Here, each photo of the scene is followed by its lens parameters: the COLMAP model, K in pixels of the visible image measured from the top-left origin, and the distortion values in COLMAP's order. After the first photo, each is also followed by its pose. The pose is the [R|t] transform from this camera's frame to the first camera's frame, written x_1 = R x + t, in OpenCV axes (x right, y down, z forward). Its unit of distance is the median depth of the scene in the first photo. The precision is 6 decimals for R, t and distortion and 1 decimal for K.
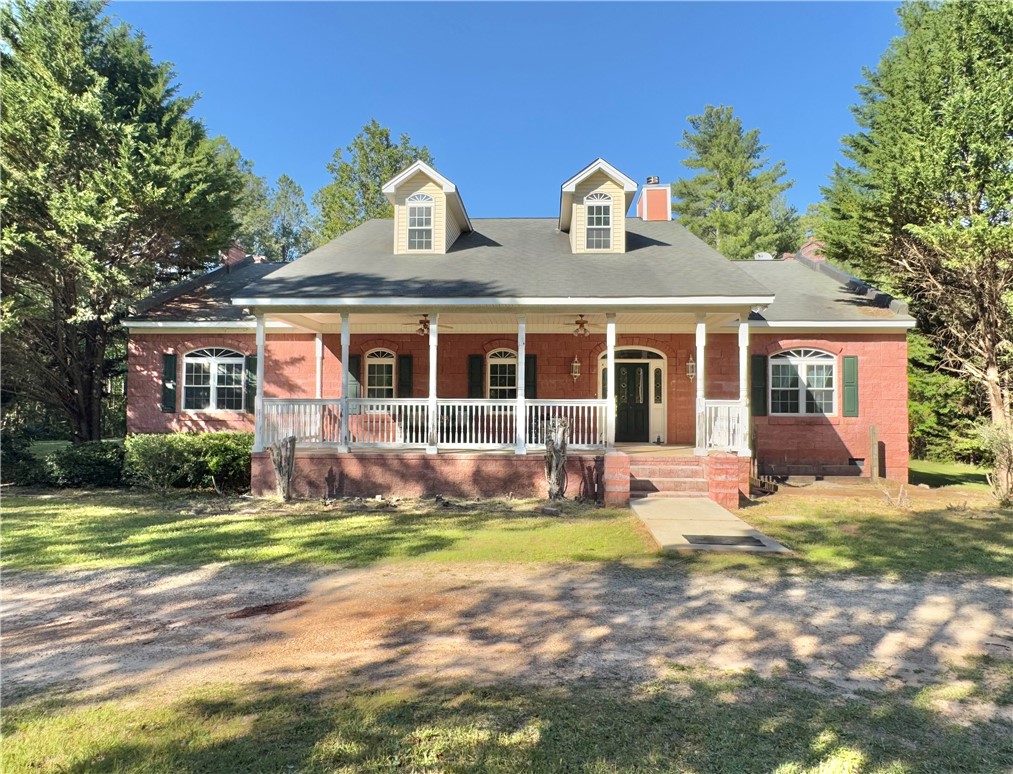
lens RADIAL K [[698.3, 0, 522.2], [0, 698.3, 385.1], [0, 0, 1]] dist [0.003354, 0.001603]
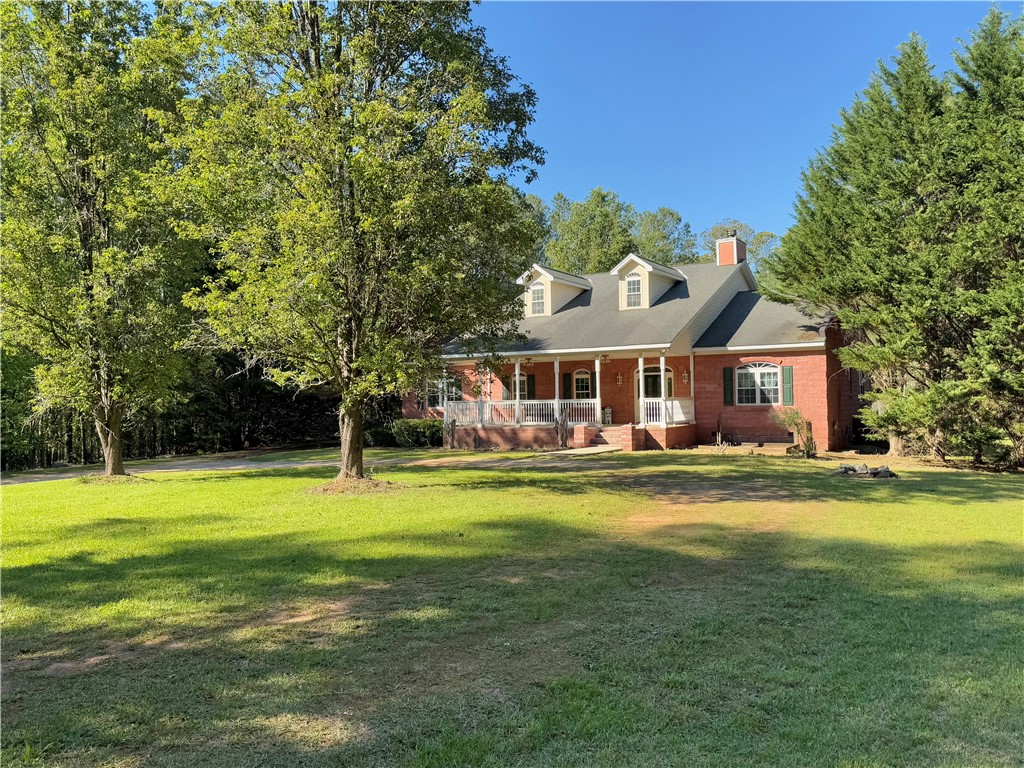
lens RADIAL K [[826.7, 0, 514.5], [0, 826.7, 366.4], [0, 0, 1]] dist [0.123851, -0.191826]
pose [[0.893759, -0.039245, -0.446827, 0.750919], [0.034913, 0.999230, -0.017929, -0.028425], [0.447187, 0.000424, 0.894440, -0.917387]]
